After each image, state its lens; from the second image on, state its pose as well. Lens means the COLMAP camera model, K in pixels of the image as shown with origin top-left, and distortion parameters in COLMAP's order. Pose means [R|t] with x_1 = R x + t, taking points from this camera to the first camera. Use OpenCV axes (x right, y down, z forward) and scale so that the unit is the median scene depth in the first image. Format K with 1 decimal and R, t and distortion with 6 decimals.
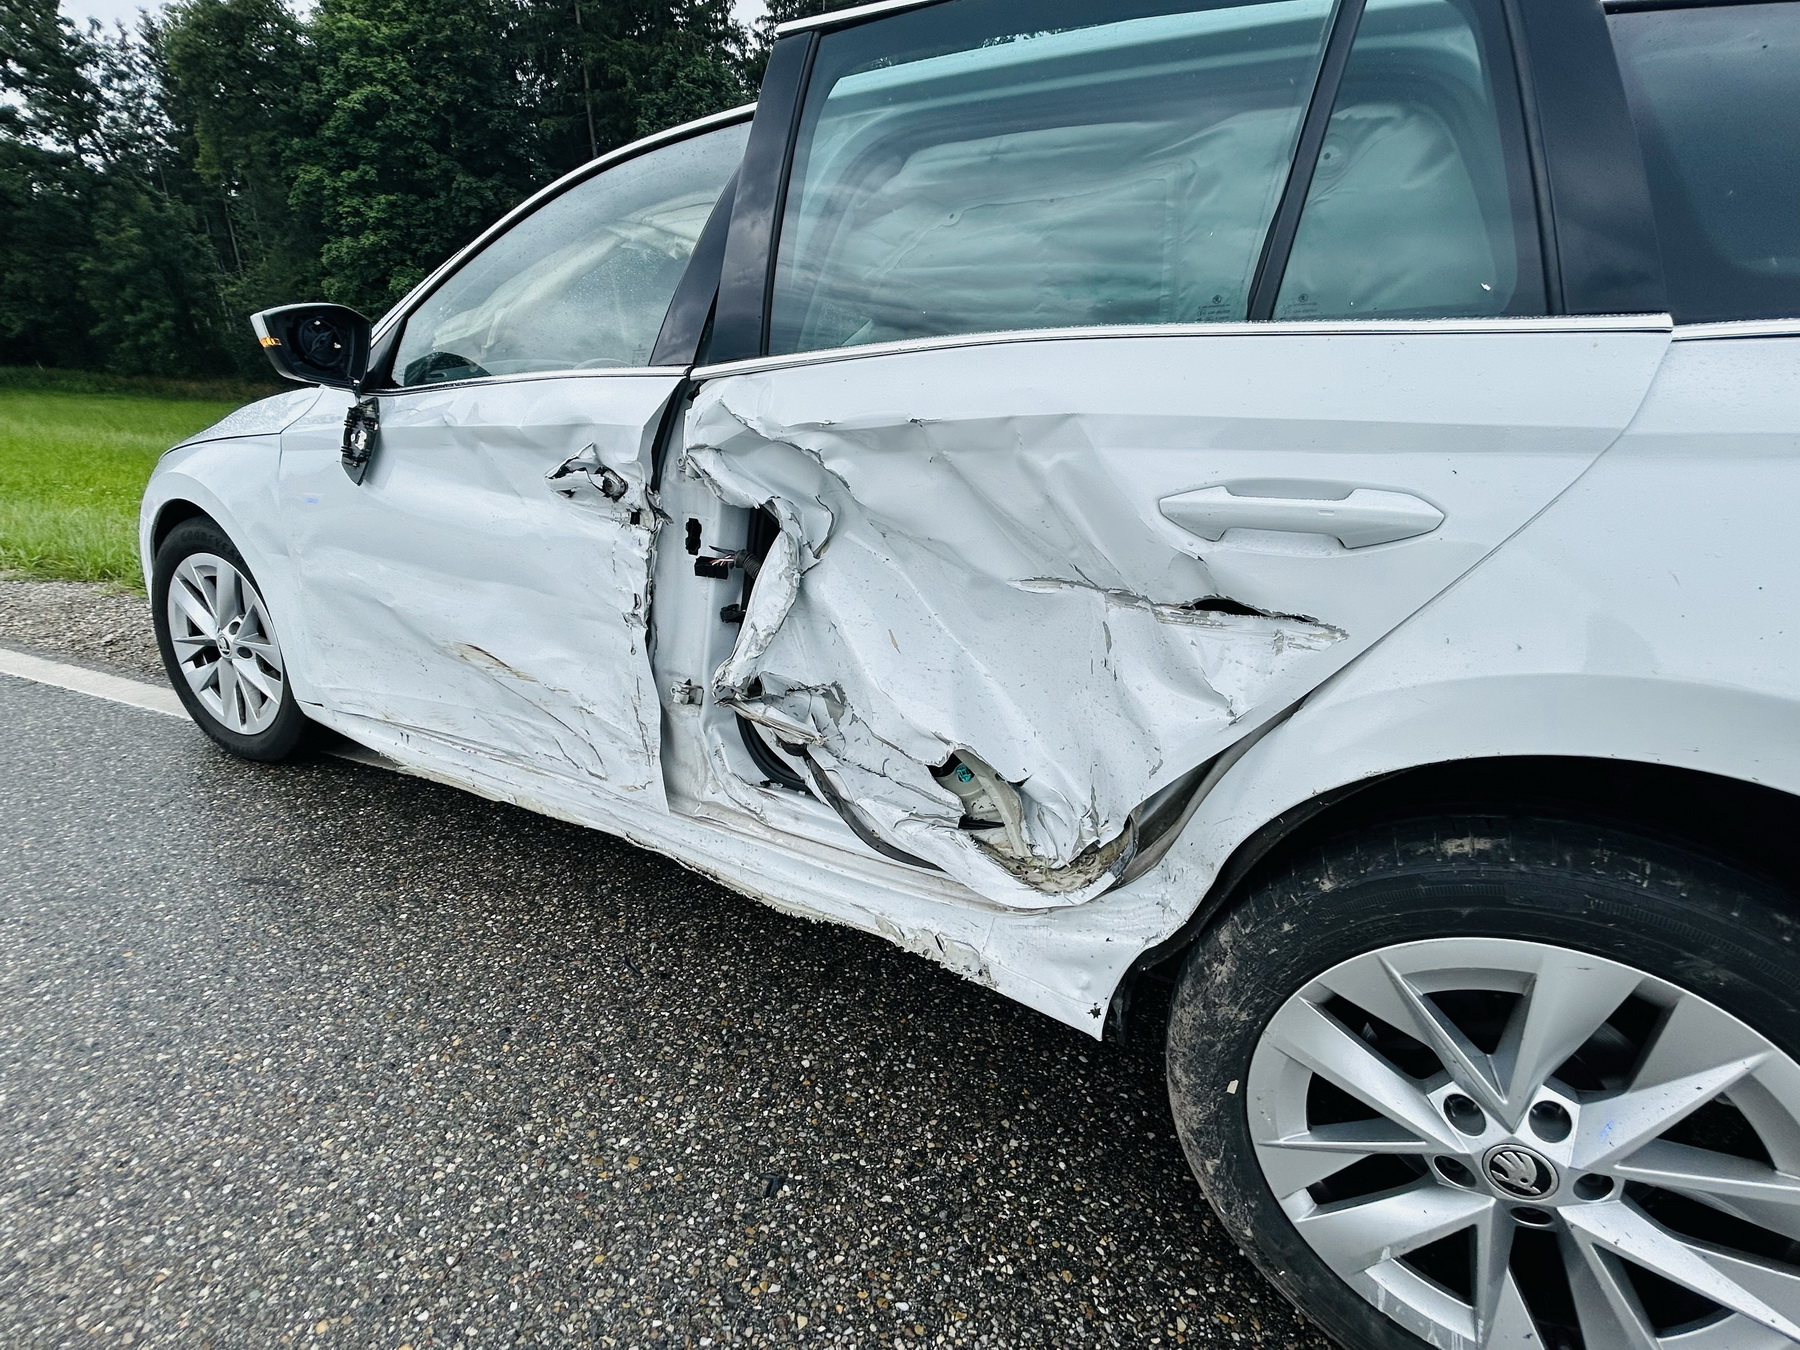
lens RADIAL K [[794.8, 0, 901.6], [0, 794.8, 673.7], [0, 0, 1]] dist [0.000852, 0.000246]
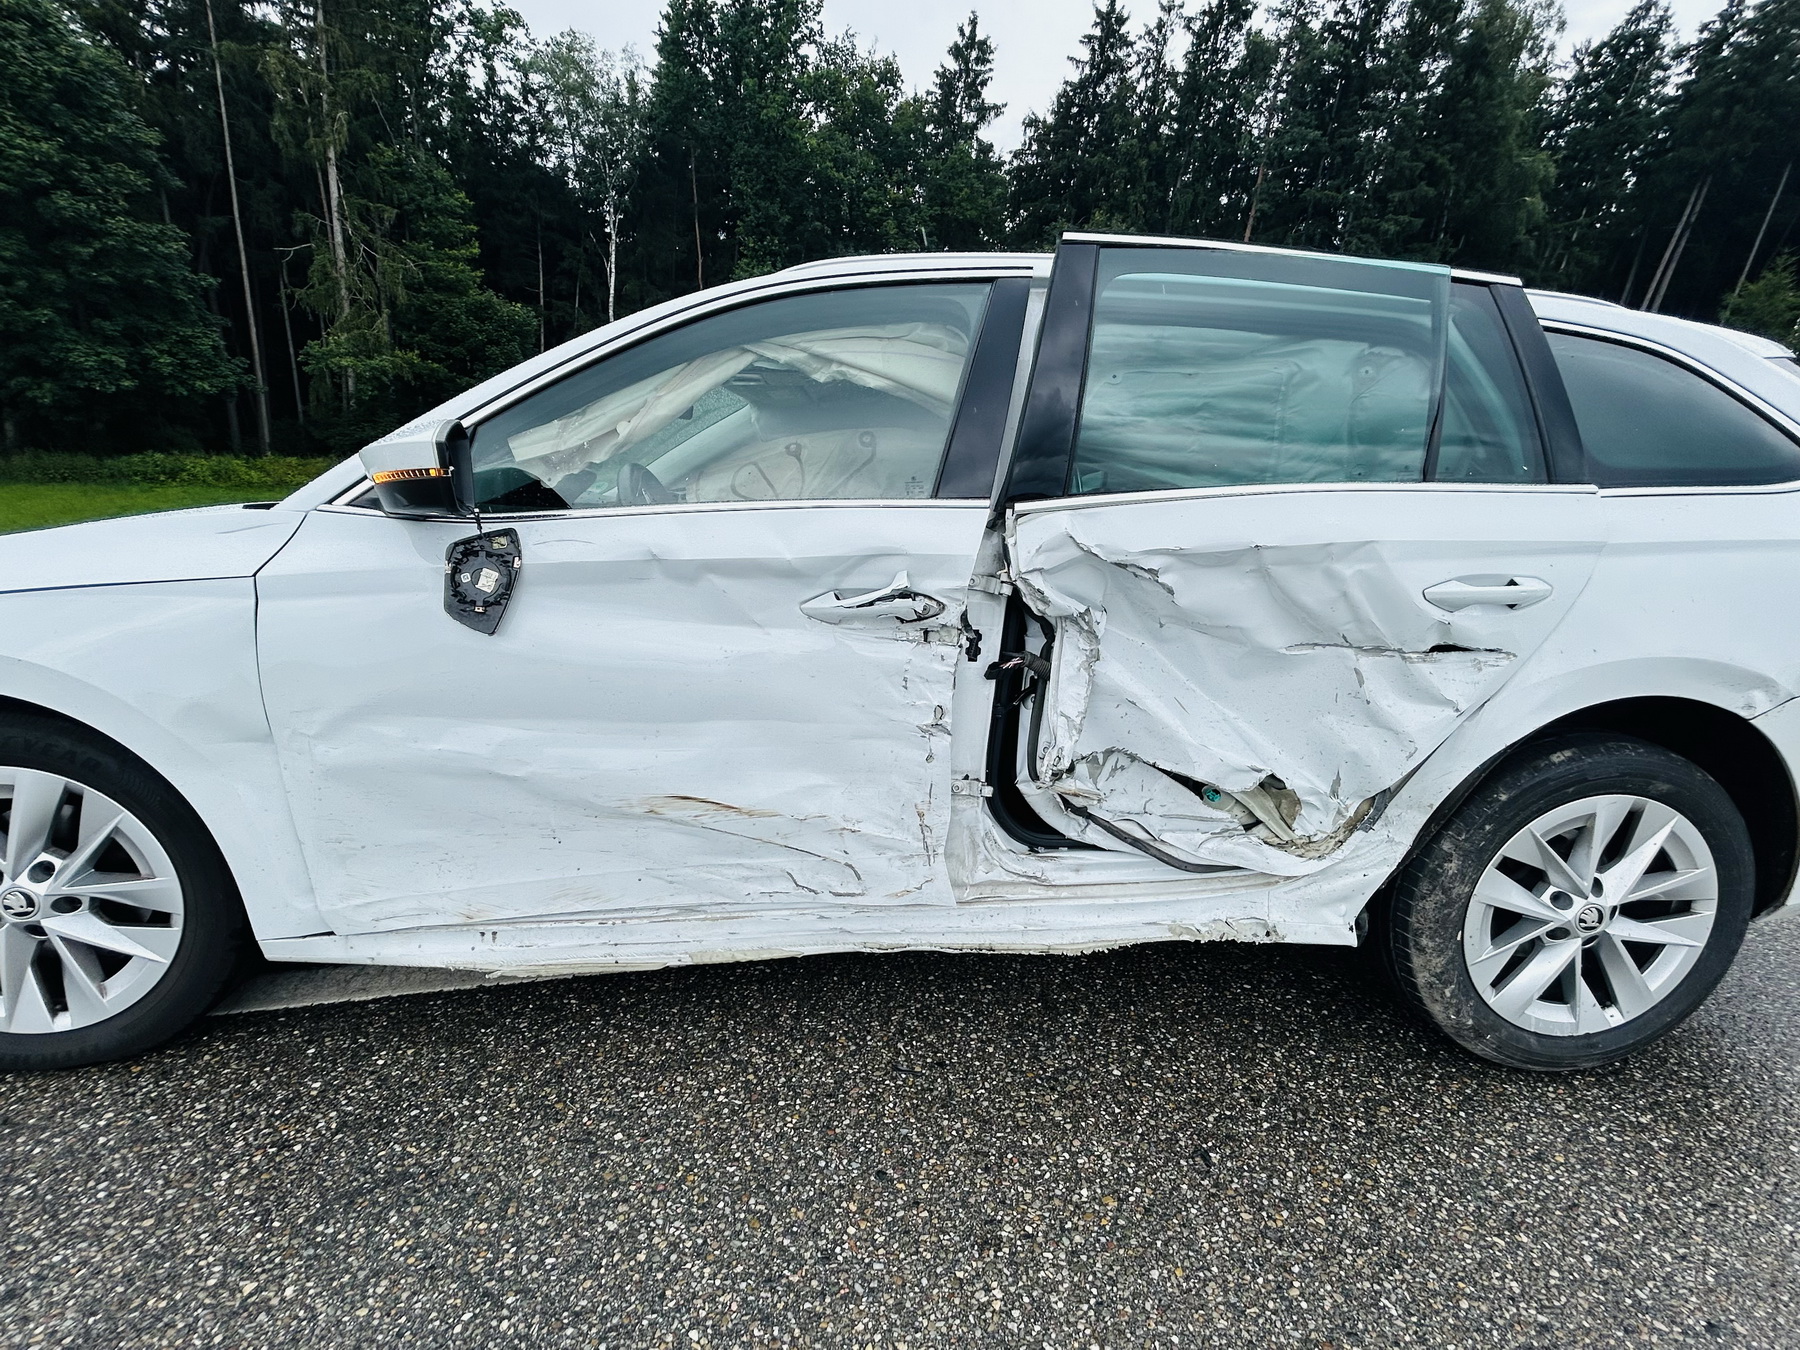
lens RADIAL K [[794.8, 0, 901.6], [0, 794.8, 673.7], [0, 0, 1]] dist [0.000852, 0.000246]
pose [[0.833268, -0.151930, 0.531583, -1.106919], [0.175700, 0.984426, 0.005942, -0.185871], [-0.524207, 0.088448, 0.846985, 0.139842]]
